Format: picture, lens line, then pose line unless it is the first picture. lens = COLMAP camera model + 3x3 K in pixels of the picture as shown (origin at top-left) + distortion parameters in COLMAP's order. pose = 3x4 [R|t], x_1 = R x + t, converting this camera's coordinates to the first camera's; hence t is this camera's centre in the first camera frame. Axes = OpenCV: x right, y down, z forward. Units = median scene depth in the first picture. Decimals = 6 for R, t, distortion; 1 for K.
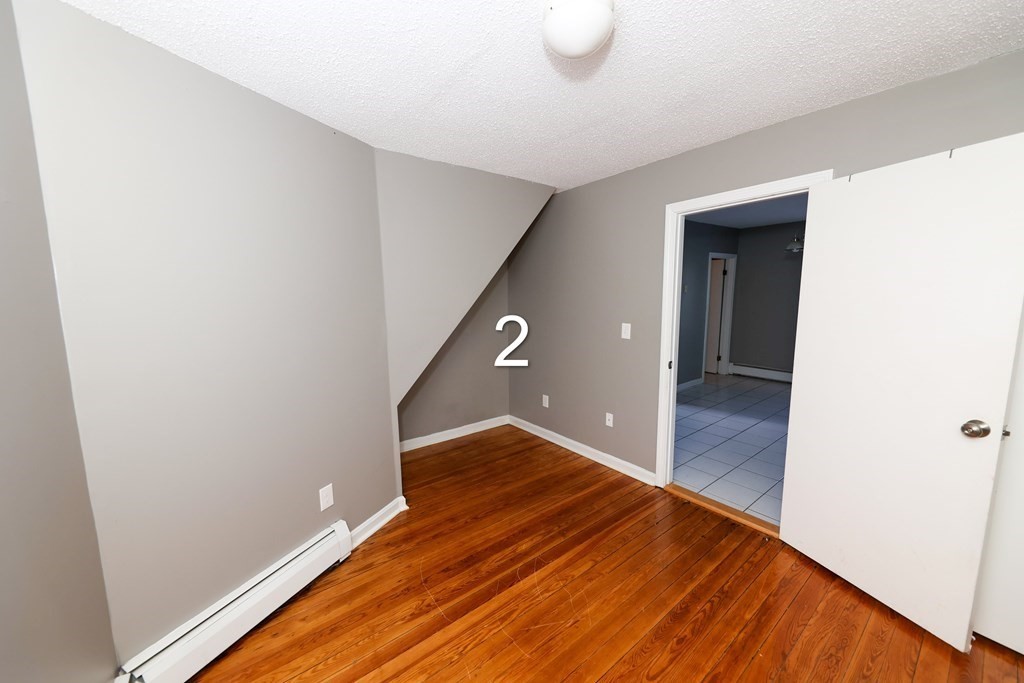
lens RADIAL K [[376.5, 0, 511.0], [0, 376.5, 337.0], [0, 0, 1]] dist [0.000066, -0.000009]
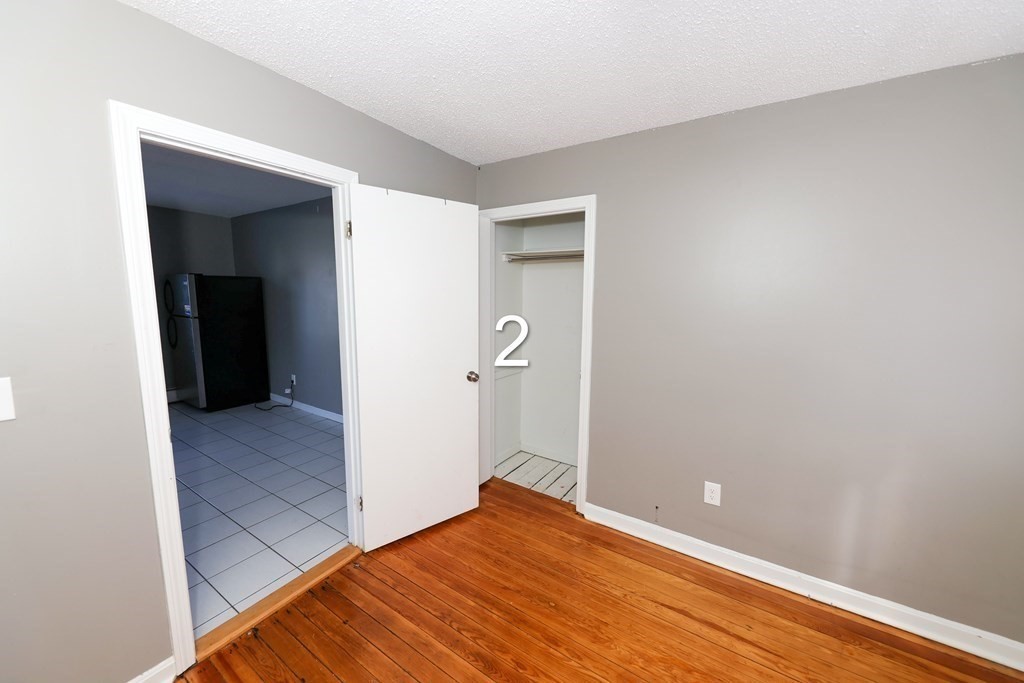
lens RADIAL K [[376.5, 0, 511.7], [0, 376.5, 339.8], [0, 0, 1]] dist [0.000066, -0.000009]
pose [[-0.328267, -0.129452, 0.935672, -0.285374], [0.108753, 0.978798, 0.173573, -0.145516], [-0.938303, 0.158735, -0.307229, 1.030388]]
